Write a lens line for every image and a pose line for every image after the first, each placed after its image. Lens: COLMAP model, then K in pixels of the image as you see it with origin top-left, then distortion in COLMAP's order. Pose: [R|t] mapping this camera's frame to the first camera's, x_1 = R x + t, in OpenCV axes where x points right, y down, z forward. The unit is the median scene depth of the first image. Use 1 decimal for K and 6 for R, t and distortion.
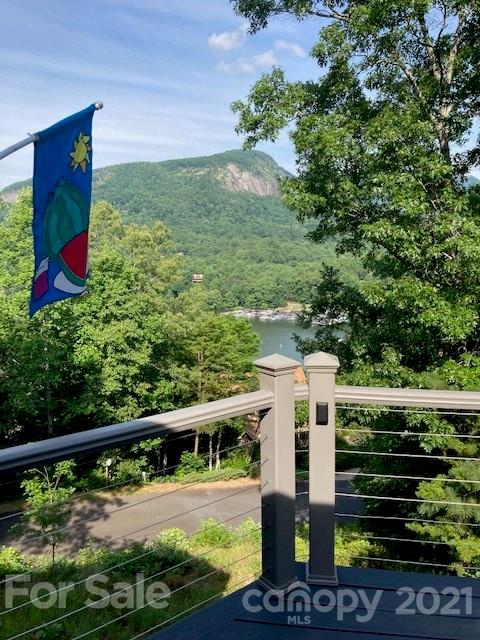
lens RADIAL K [[516.8, 0, 240.0], [0, 516.8, 320.0], [0, 0, 1]] dist [0.060989, -0.082551]
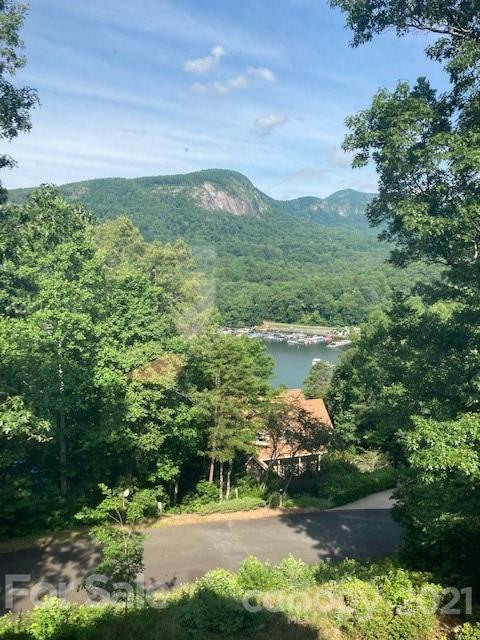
lens RADIAL K [[515.6, 0, 244.1], [0, 515.6, 320.2], [0, 0, 1]] dist [0.061004, -0.078855]
pose [[0.998055, 0.016649, 0.060072, -0.100691], [-0.014596, 0.999299, -0.034461, -0.008861], [-0.060604, 0.033517, 0.997599, 0.040617]]
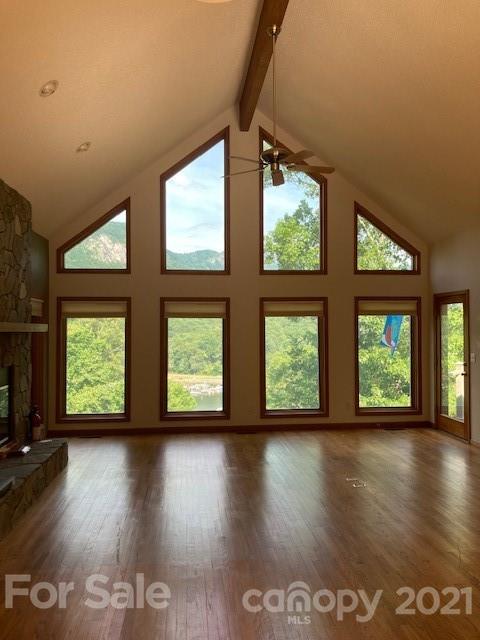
lens RADIAL K [[515.6, 0, 244.1], [0, 515.6, 320.2], [0, 0, 1]] dist [0.061004, -0.078855]
pose [[0.968602, 0.007461, 0.248504, -0.183075], [0.026194, 0.990924, -0.131847, 0.015983], [-0.247232, 0.134217, 0.959616, -0.181880]]
